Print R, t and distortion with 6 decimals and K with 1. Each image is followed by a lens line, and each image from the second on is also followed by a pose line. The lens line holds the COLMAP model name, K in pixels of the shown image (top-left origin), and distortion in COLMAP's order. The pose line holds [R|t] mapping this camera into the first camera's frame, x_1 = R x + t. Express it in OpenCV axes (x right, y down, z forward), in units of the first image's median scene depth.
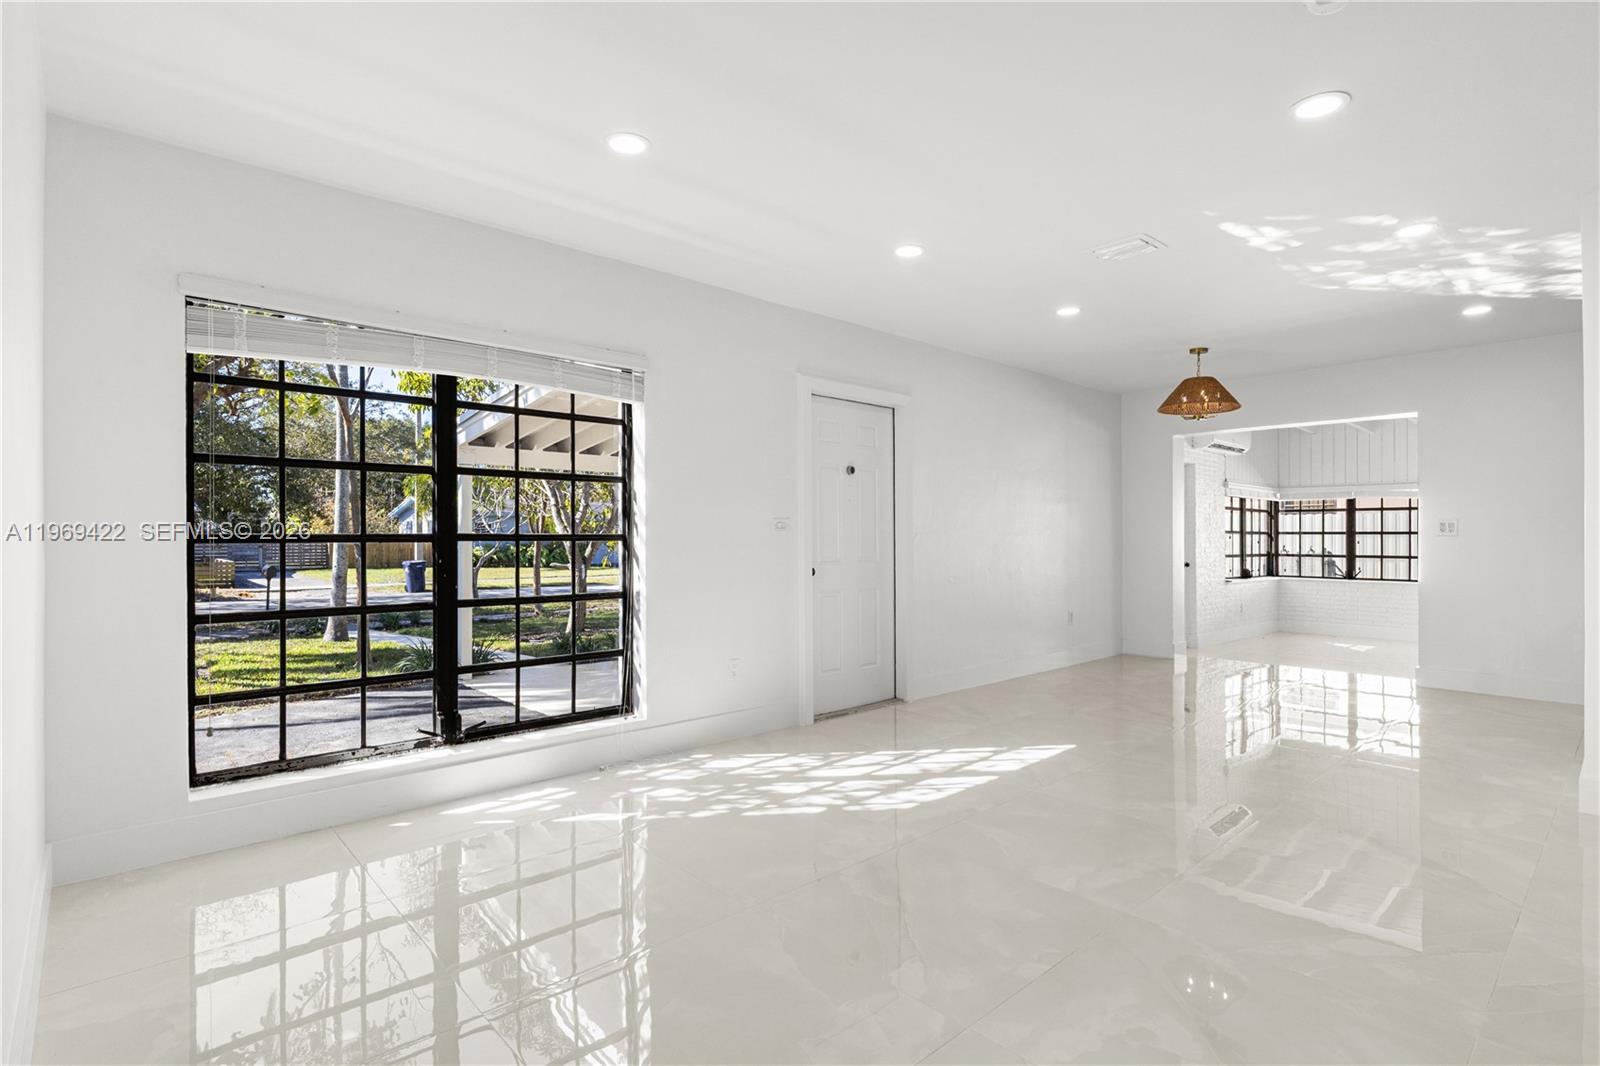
lens RADIAL K [[782.2, 0, 806.7], [0, 782.2, 541.6], [0, 0, 1]] dist [-0.011984, -0.000727]
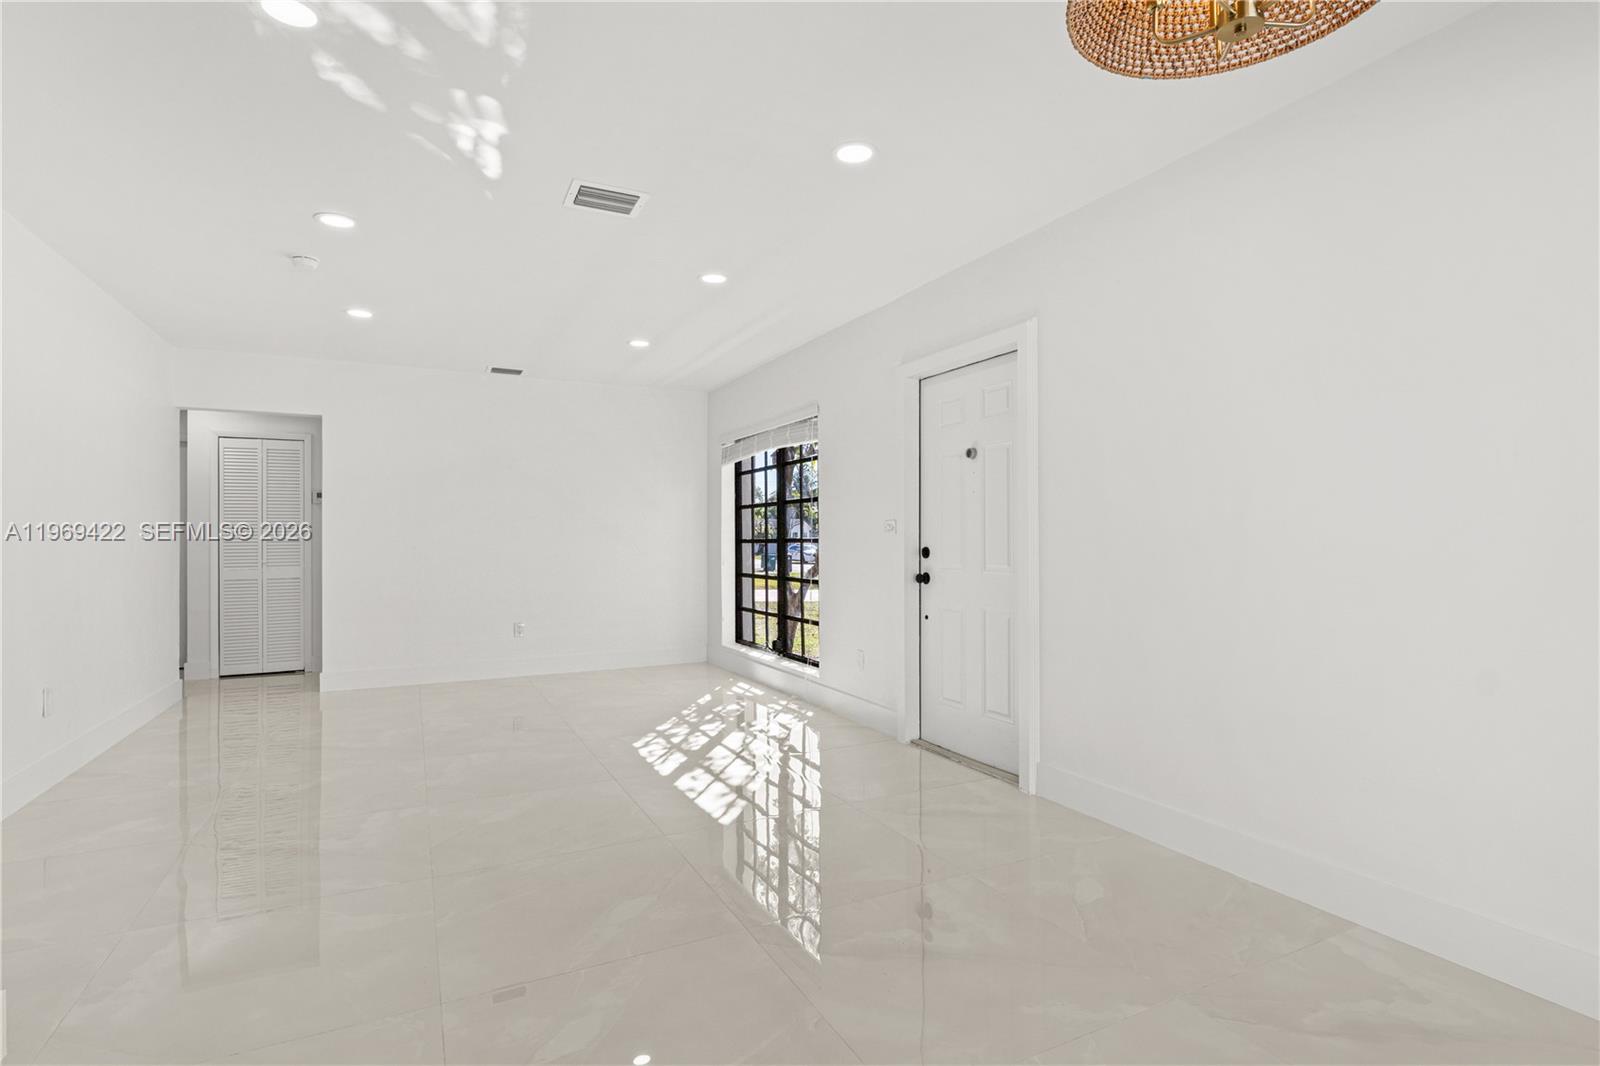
lens RADIAL K [[782.2, 0, 806.7], [0, 782.2, 541.6], [0, 0, 1]] dist [-0.011984, -0.000727]
pose [[-0.267785, 0.005483, -0.963463, 1.161637], [-0.001343, 0.999981, 0.006064, -0.012154], [0.963478, 0.002918, -0.267772, 1.429929]]
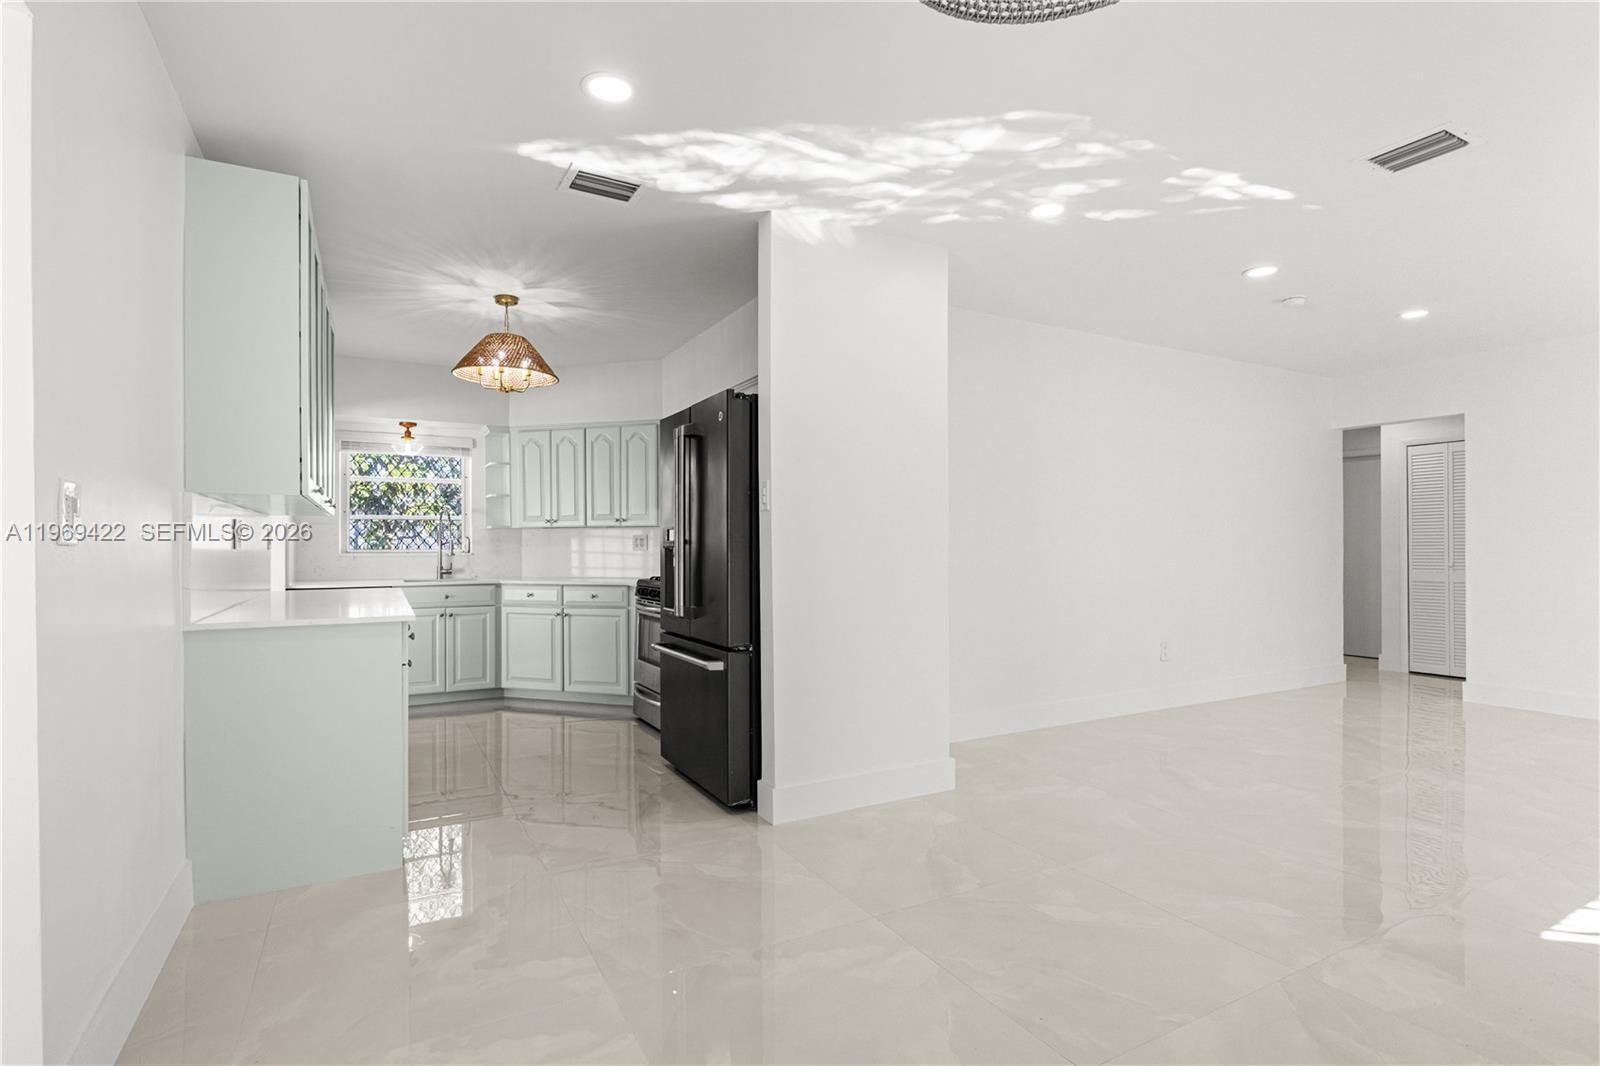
lens RADIAL K [[782.2, 0, 806.7], [0, 782.2, 541.6], [0, 0, 1]] dist [-0.011984, -0.000727]
pose [[-0.972538, 0.005949, 0.232668, 0.797610], [0.005641, 0.999982, -0.001990, -0.011919], [-0.232676, -0.000623, -0.972554, 1.832112]]
